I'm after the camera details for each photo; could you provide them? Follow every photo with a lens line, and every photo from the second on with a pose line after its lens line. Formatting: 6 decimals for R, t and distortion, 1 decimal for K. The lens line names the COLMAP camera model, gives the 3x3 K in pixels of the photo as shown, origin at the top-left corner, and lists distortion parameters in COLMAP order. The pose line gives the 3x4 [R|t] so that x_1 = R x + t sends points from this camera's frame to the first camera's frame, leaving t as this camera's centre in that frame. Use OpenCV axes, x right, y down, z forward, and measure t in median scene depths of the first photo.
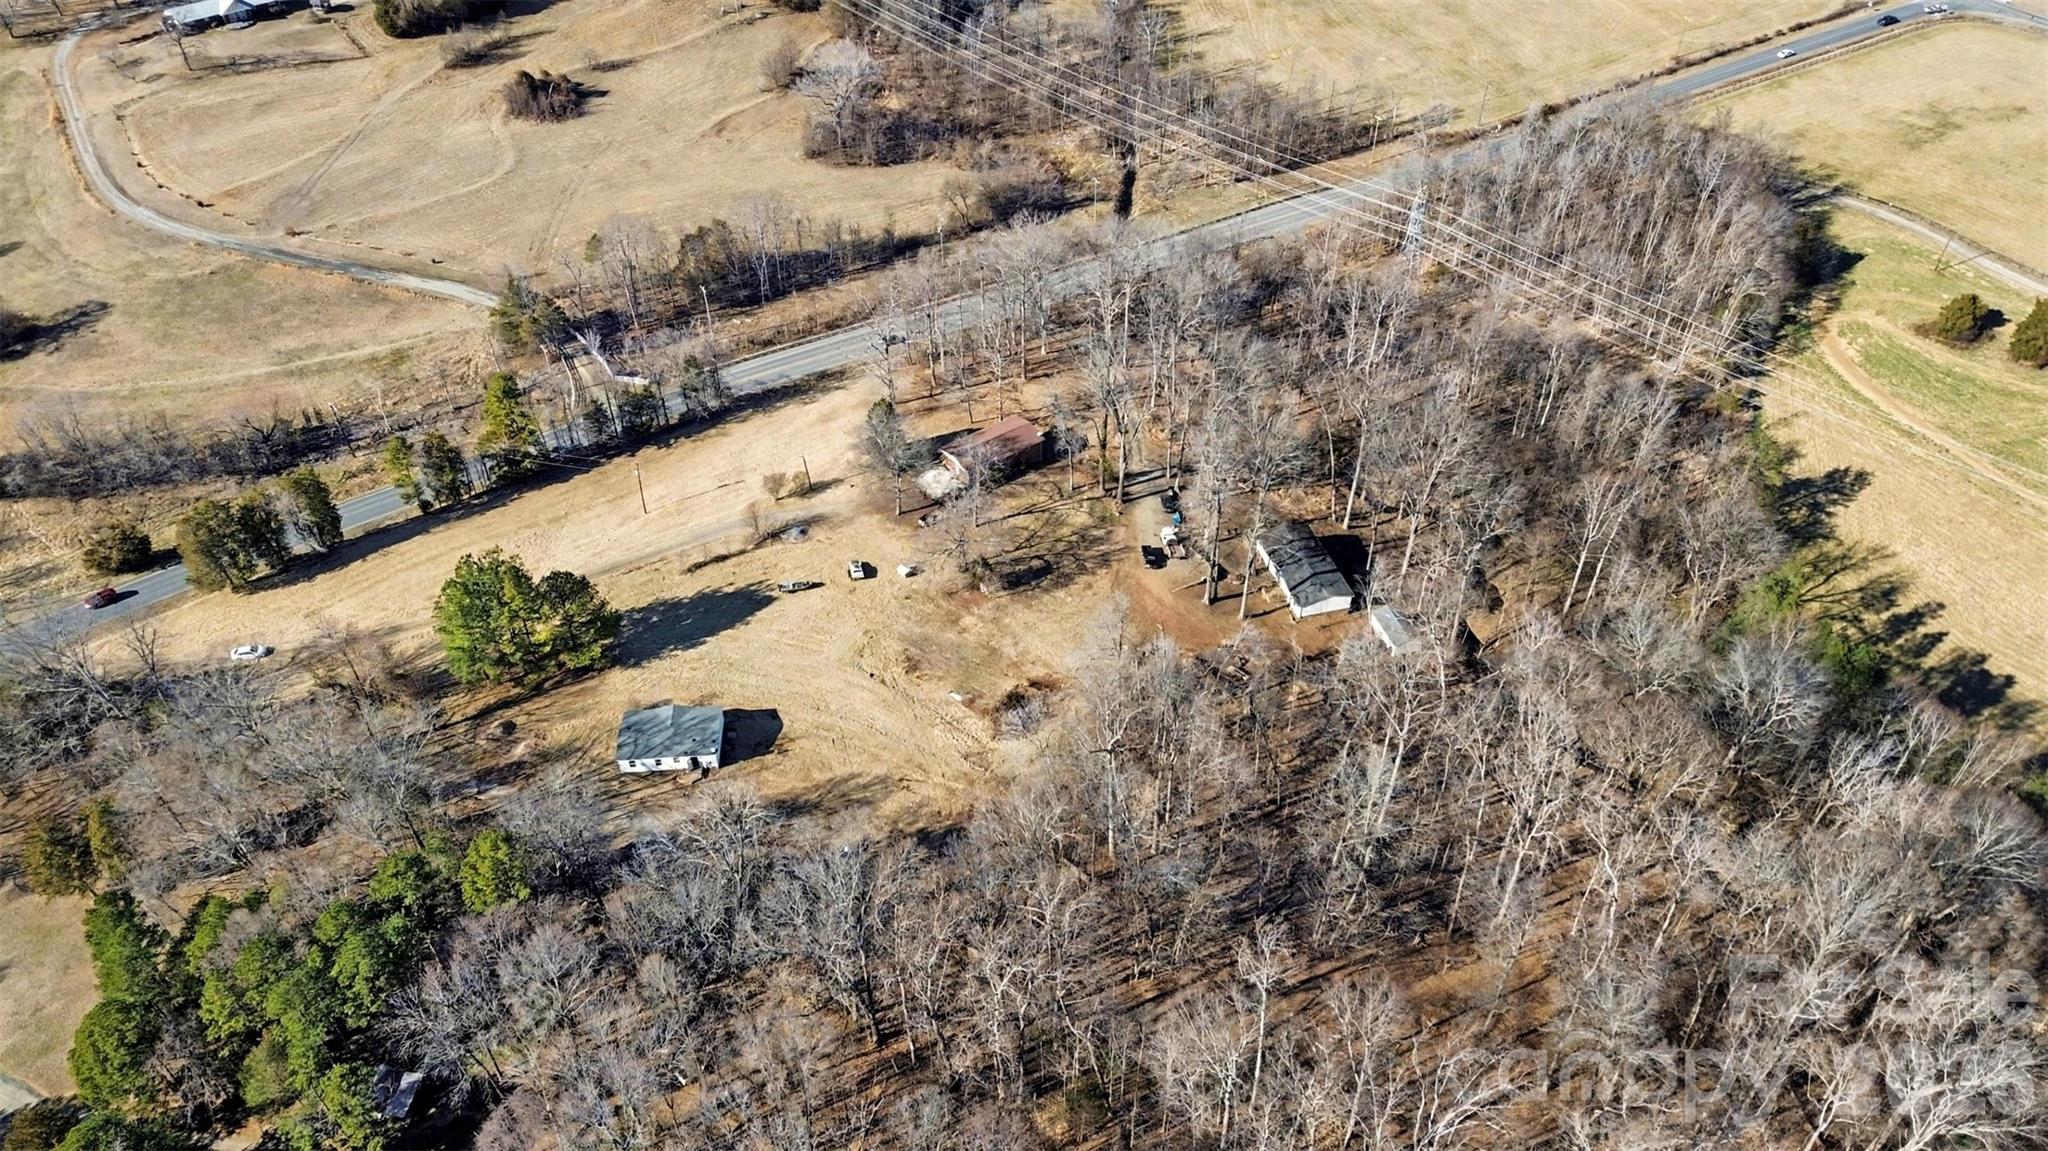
lens RADIAL K [[1444.7, 0, 1024.0], [0, 1444.7, 575.5], [0, 0, 1]] dist [0.038988, -0.005154]
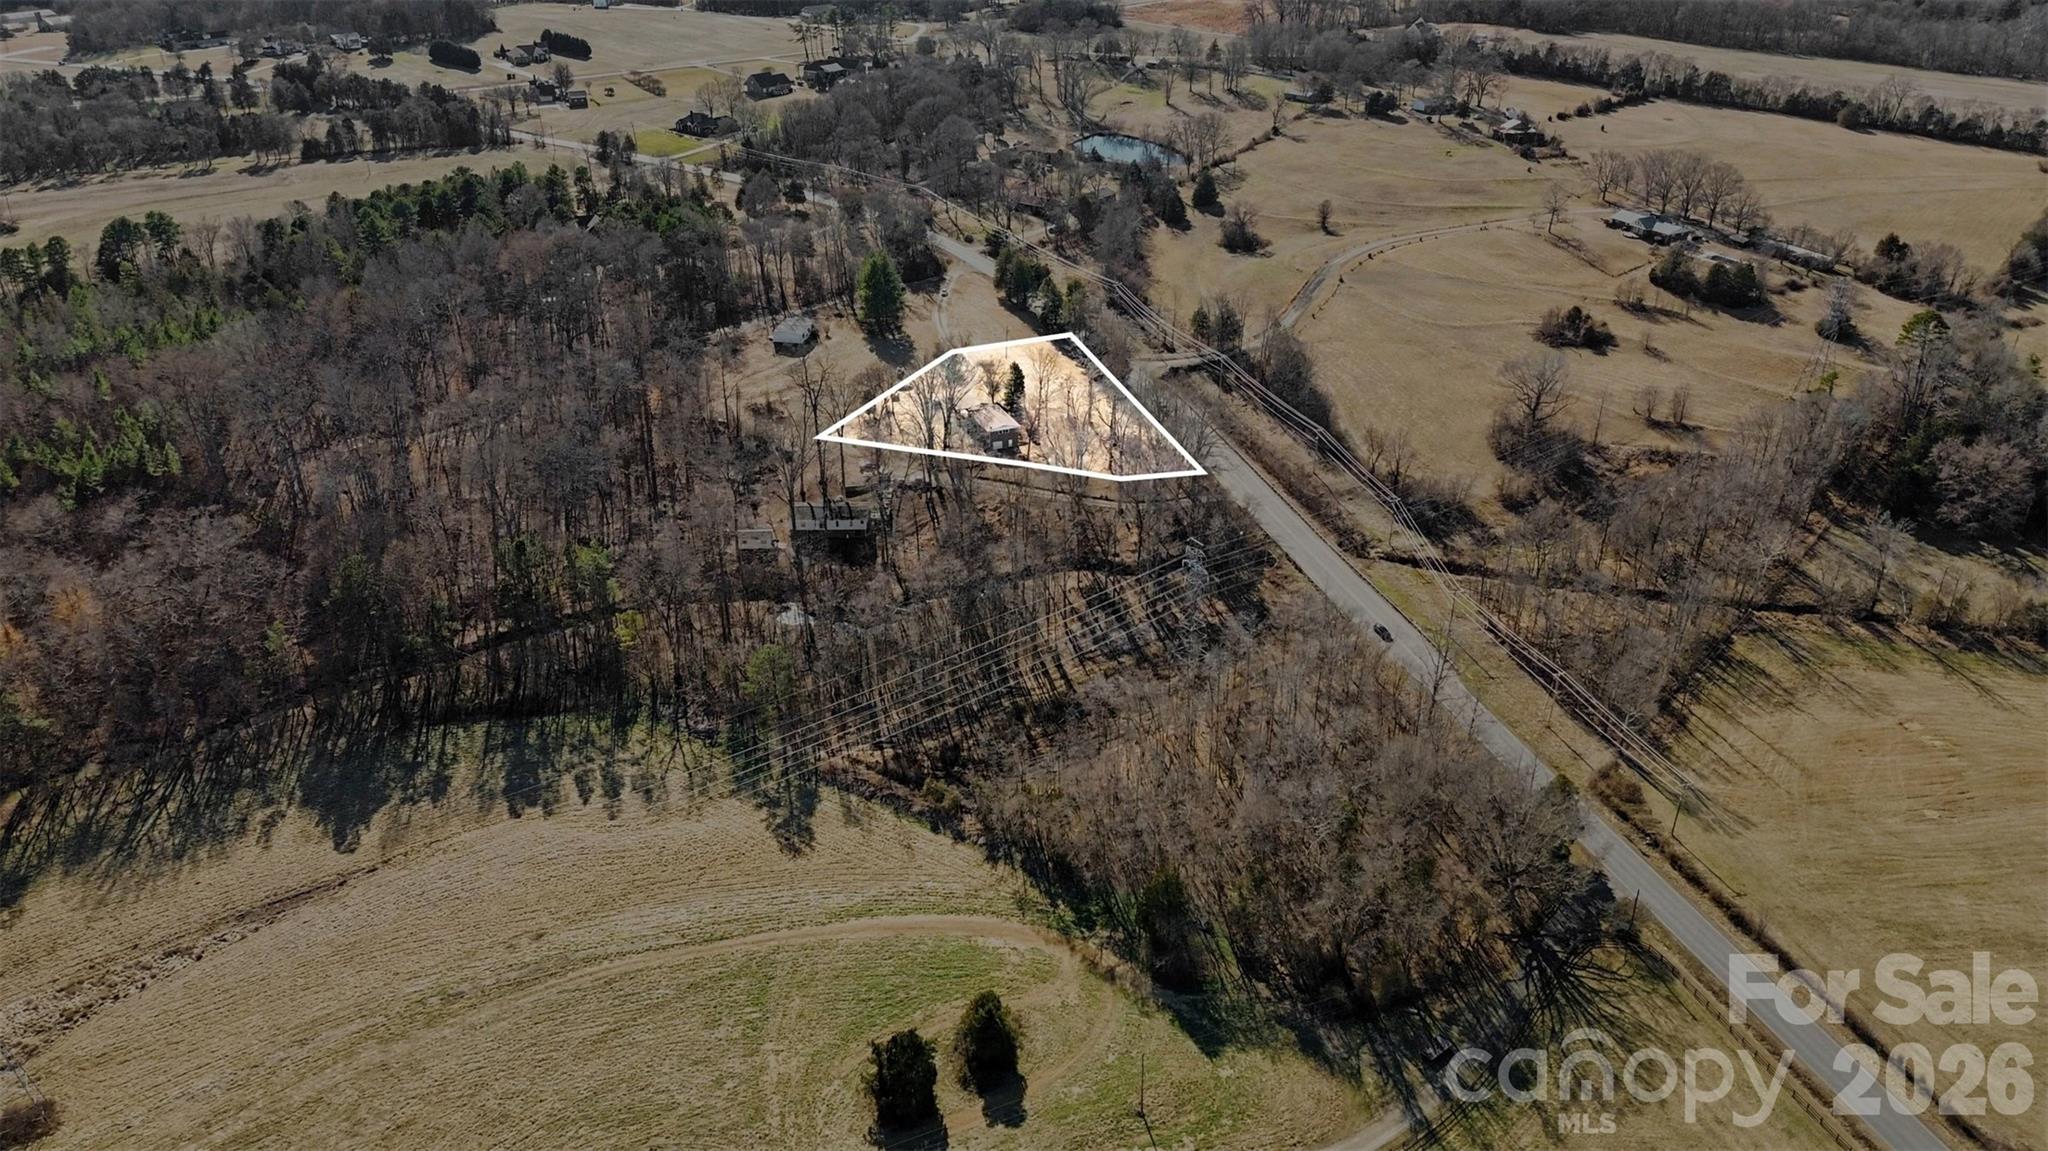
lens RADIAL K [[1456.4, 0, 1024.0], [0, 1456.4, 575.5], [0, 0, 1]] dist [0.038051, -0.003445]
pose [[-0.244944, 0.464762, -0.850881, 1.262832], [-0.644042, 0.578008, 0.501116, -0.735649], [0.724716, 0.670748, 0.157747, 0.861900]]
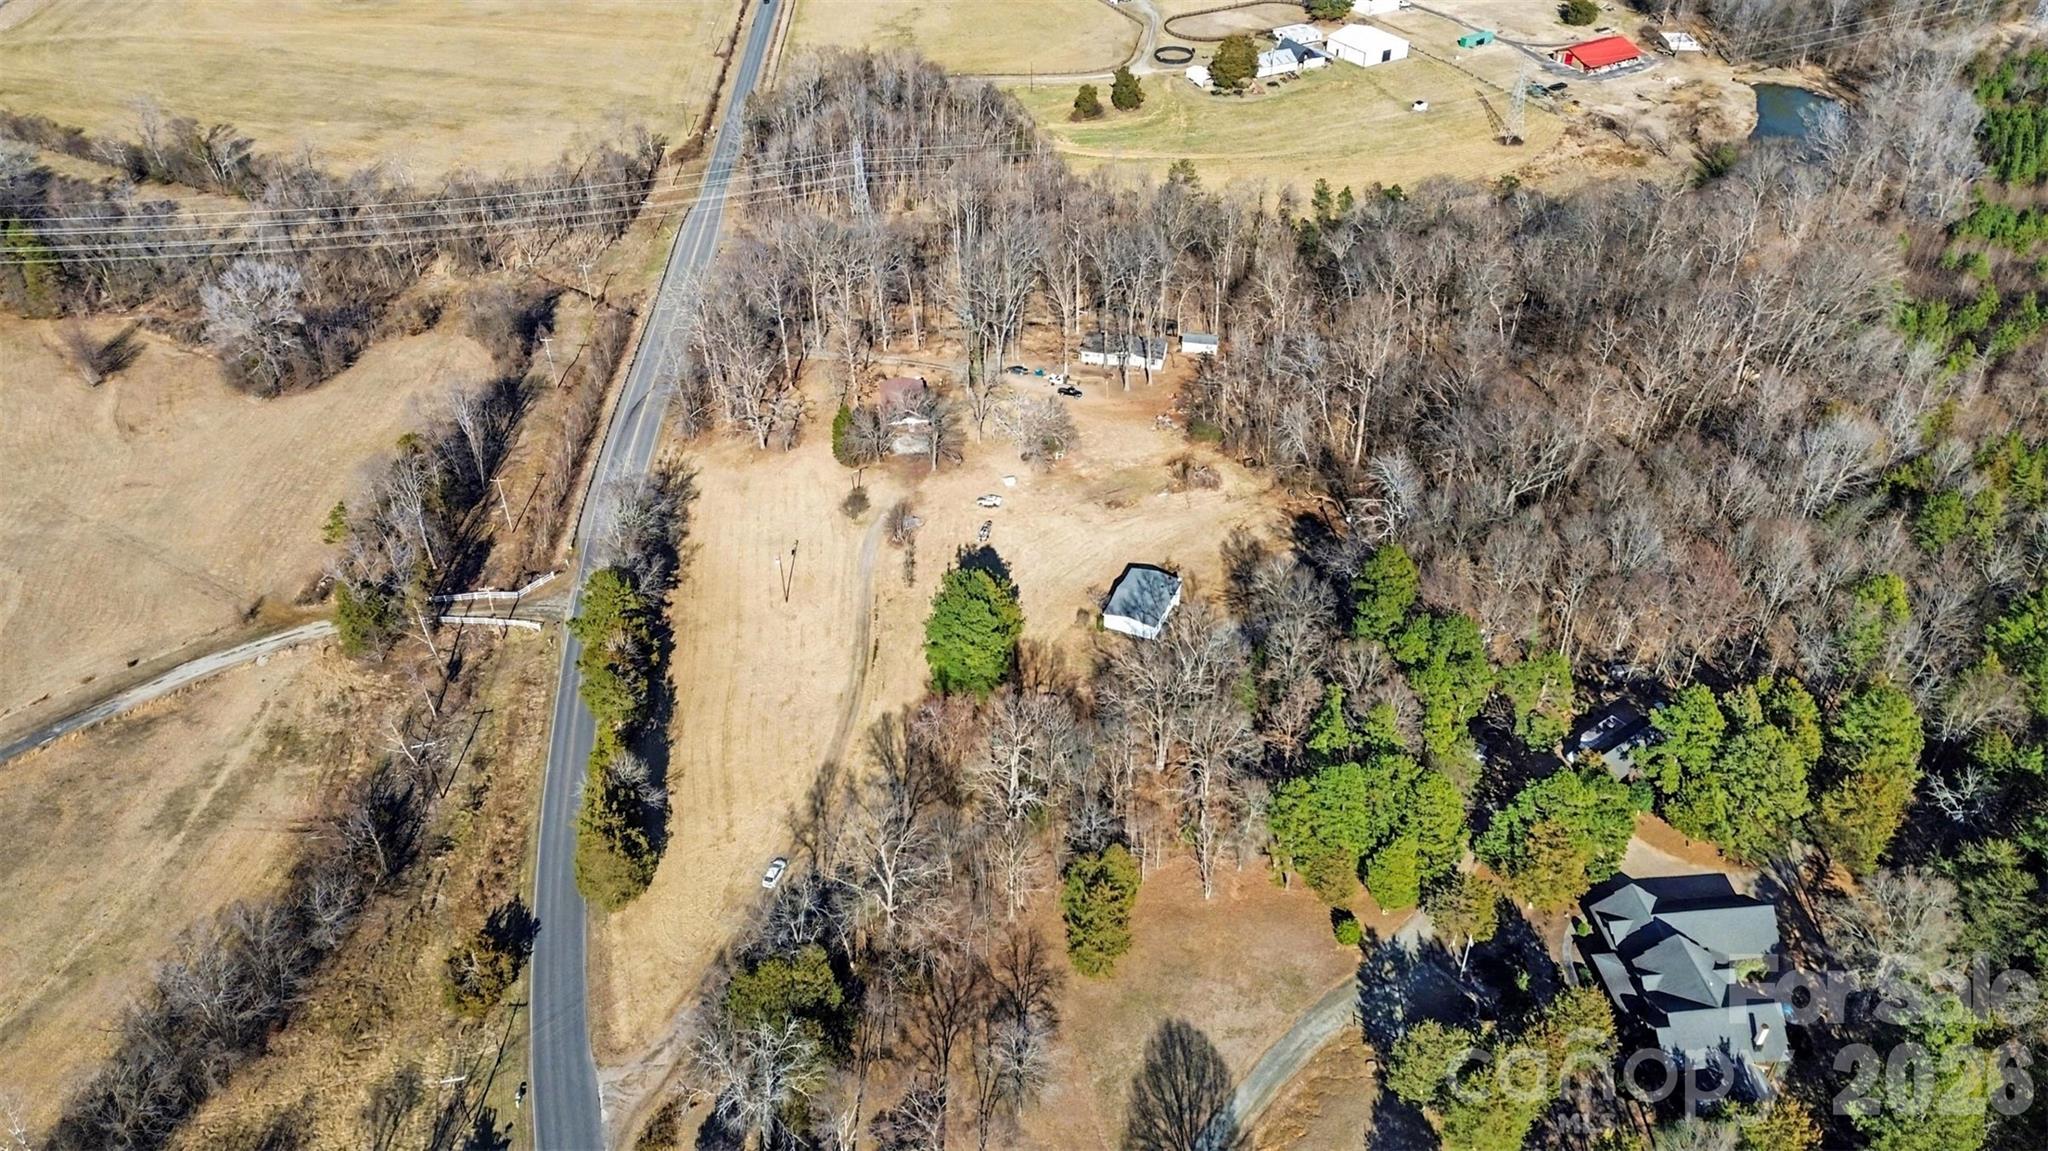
lens RADIAL K [[1456.4, 0, 1024.0], [0, 1456.4, 575.5], [0, 0, 1]] dist [0.038051, -0.003445]
pose [[0.466764, -0.537506, 0.702295, -0.831866], [0.595891, 0.777929, 0.199348, -0.150693], [-0.653487, 0.325443, 0.683405, 0.176674]]
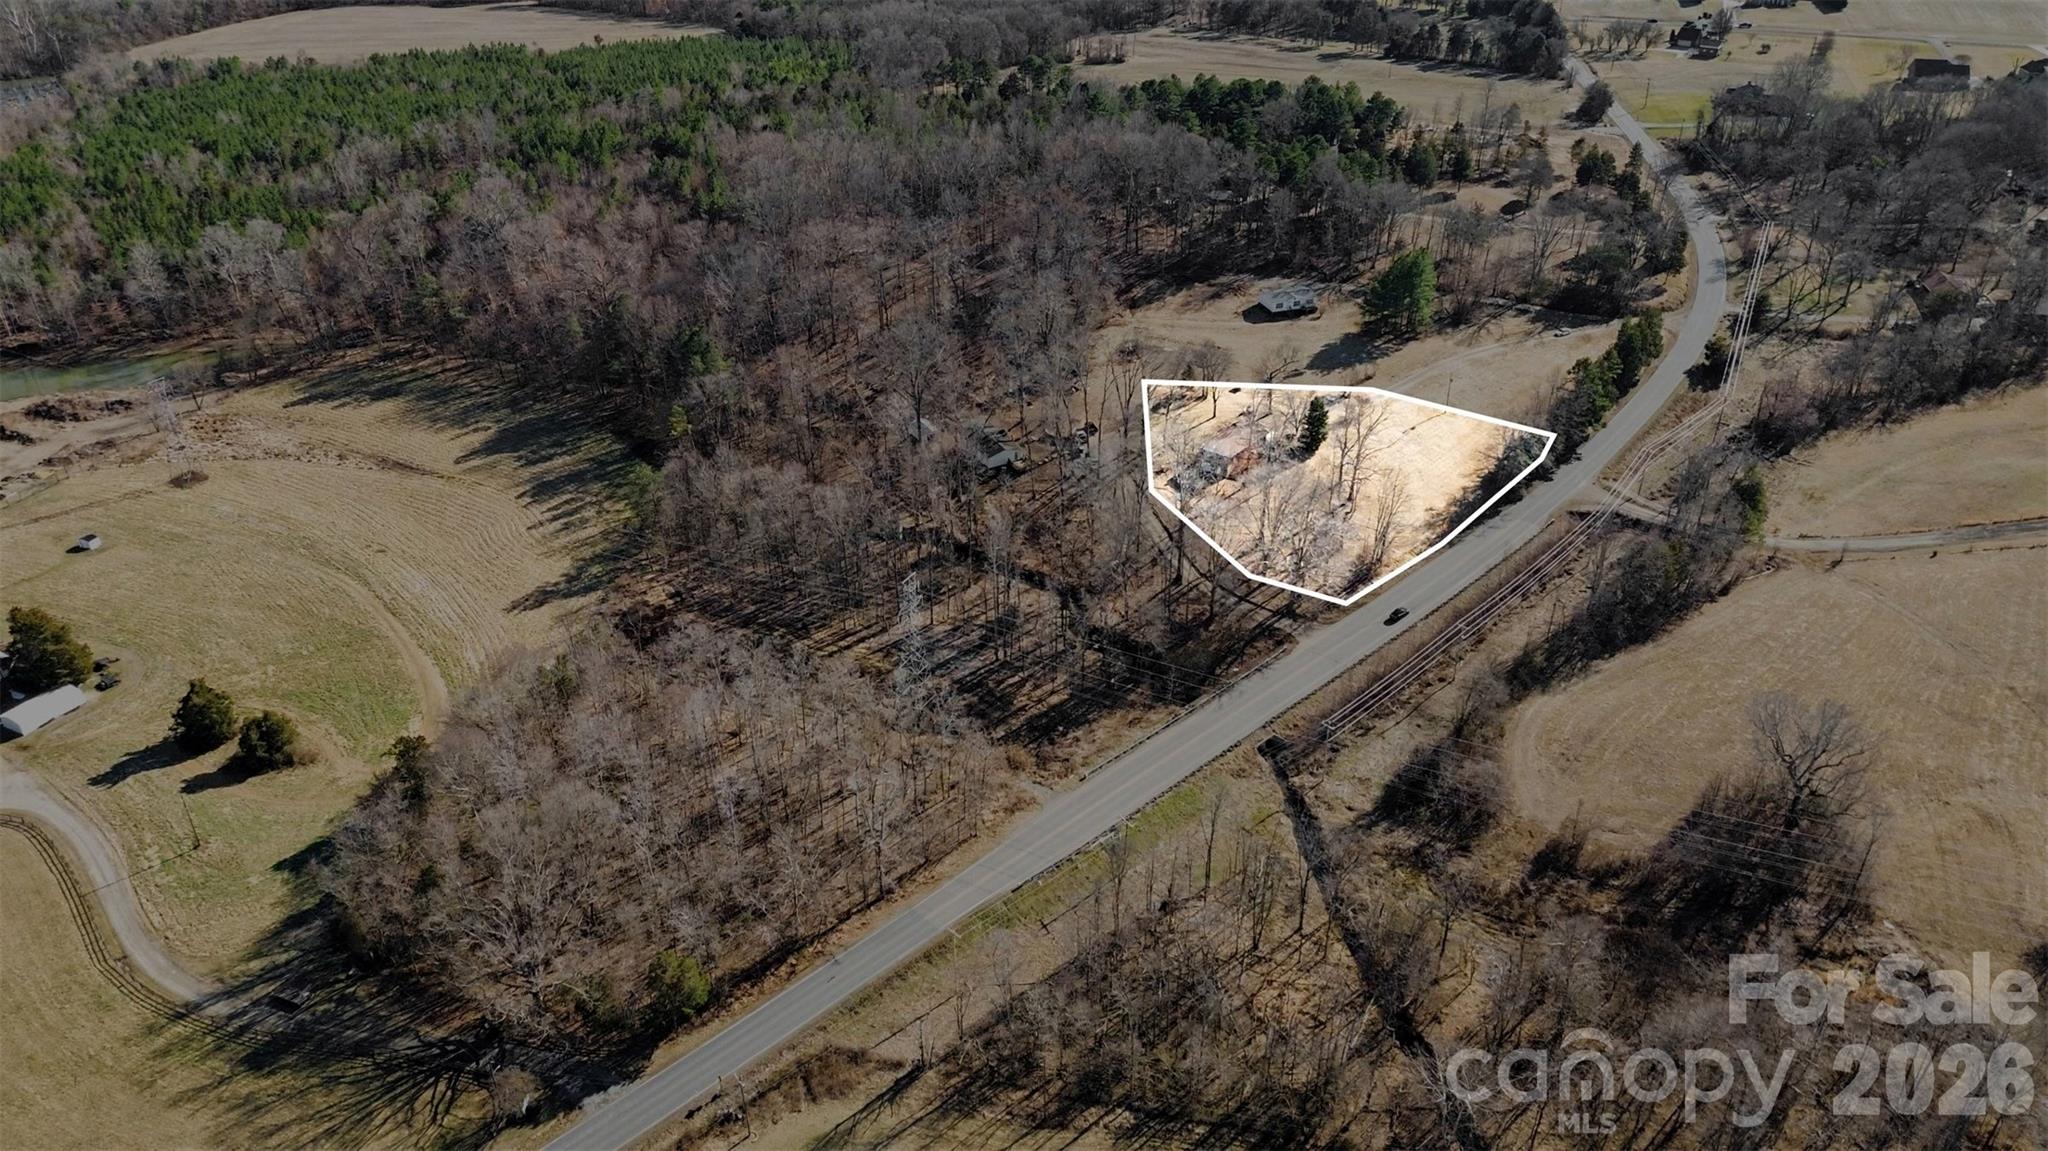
lens RADIAL K [[1444.7, 0, 1024.0], [0, 1444.7, 575.5], [0, 0, 1]] dist [0.038988, -0.005154]
pose [[-0.971998, 0.131324, -0.194867, 0.416263], [-0.148066, 0.301660, 0.941848, -1.199906], [0.182471, 0.944328, -0.273769, 1.378878]]
